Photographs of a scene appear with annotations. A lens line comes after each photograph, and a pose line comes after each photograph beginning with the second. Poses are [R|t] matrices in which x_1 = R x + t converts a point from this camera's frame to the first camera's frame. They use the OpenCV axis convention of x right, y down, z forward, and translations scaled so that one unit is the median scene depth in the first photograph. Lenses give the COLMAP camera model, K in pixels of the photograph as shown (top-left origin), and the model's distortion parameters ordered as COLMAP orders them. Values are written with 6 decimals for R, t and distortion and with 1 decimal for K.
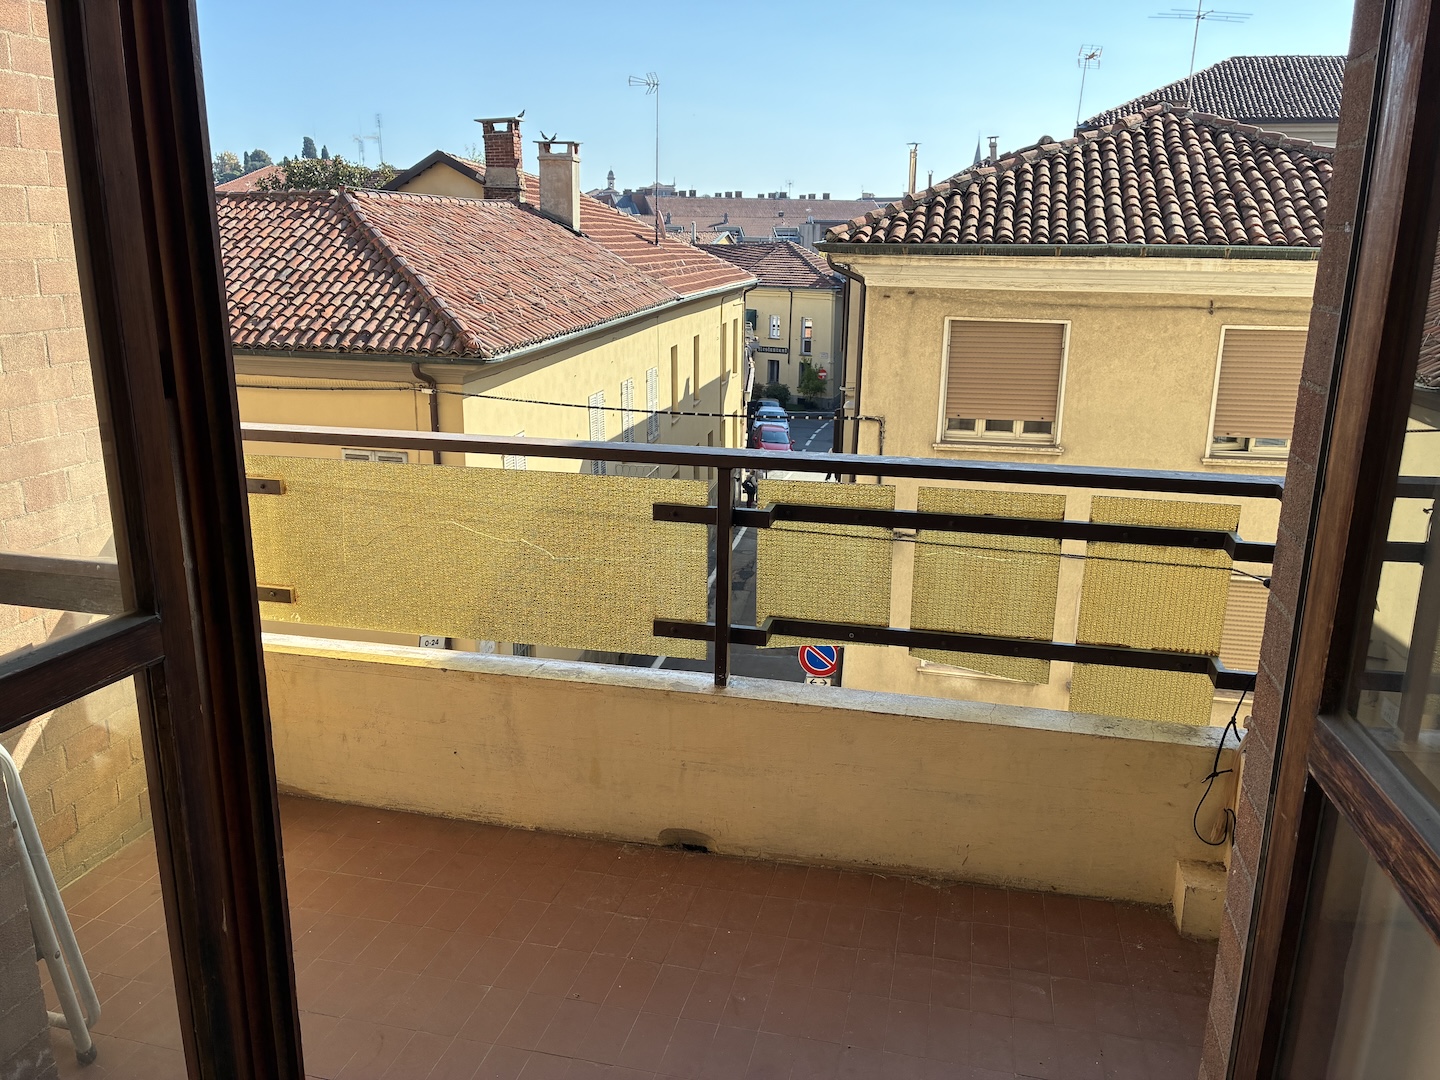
lens RADIAL K [[1089.6, 0, 713.1], [0, 1089.6, 534.2], [0, 0, 1]] dist [0.007758, -0.012296]
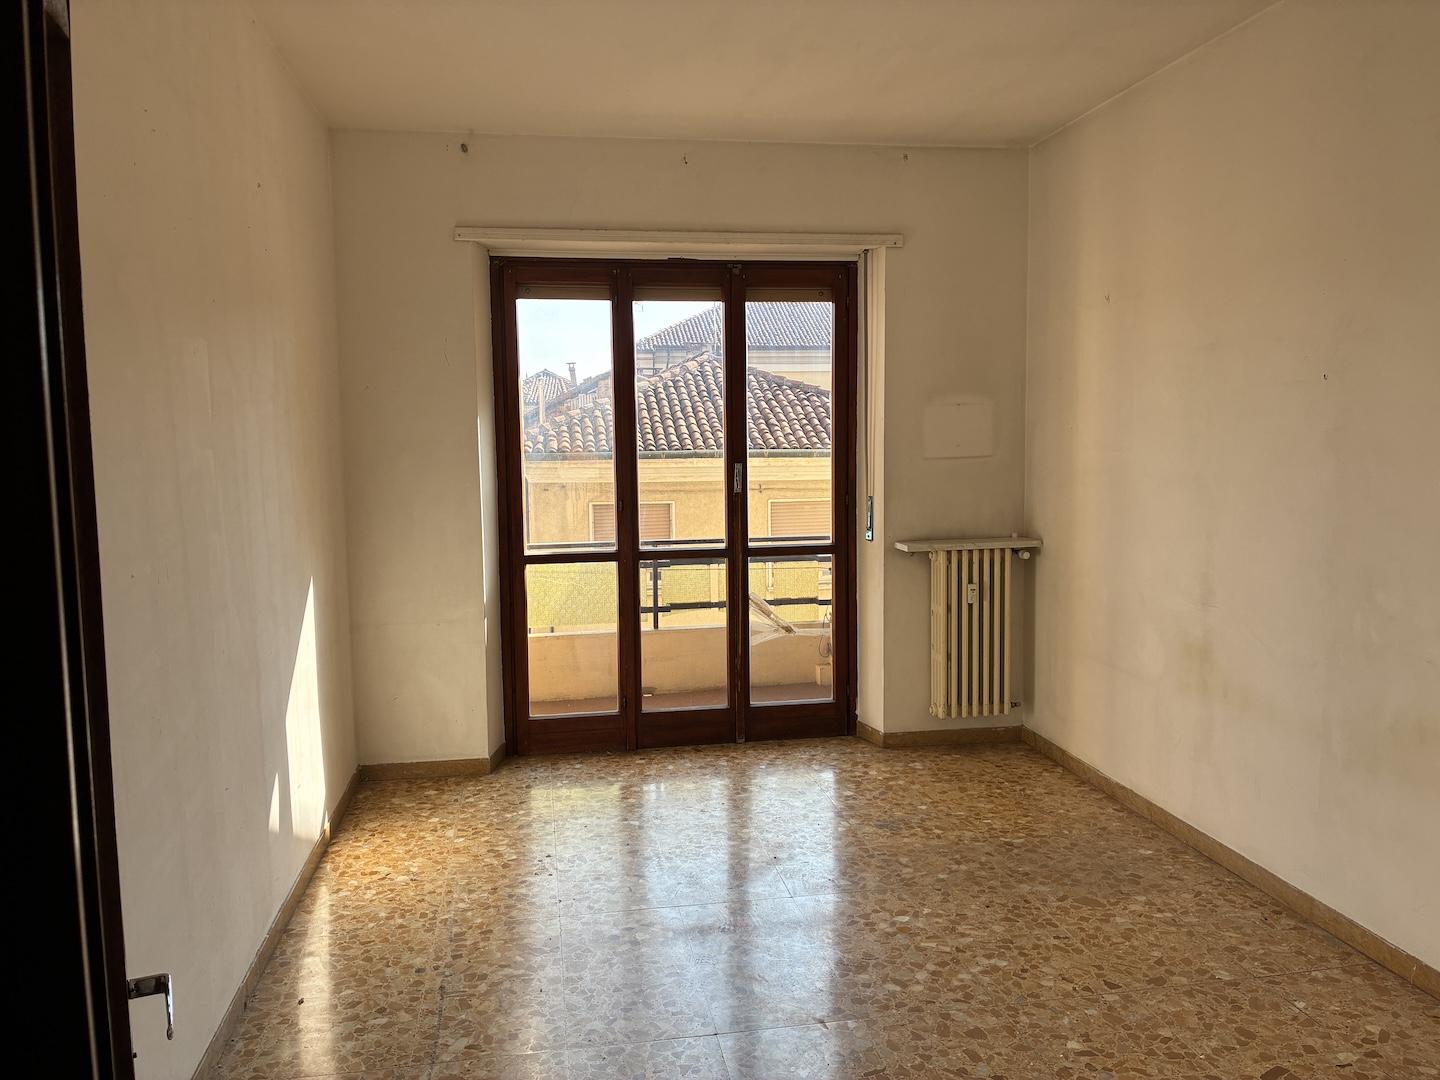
lens RADIAL K [[1089.6, 0, 720.3], [0, 1089.6, 541.9], [0, 0, 1]] dist [0.007758, -0.012296]
pose [[0.915938, -0.056765, 0.397284, -0.197272], [0.122258, 0.982359, -0.141503, 0.071629], [-0.382243, 0.178180, 0.906720, -0.335778]]
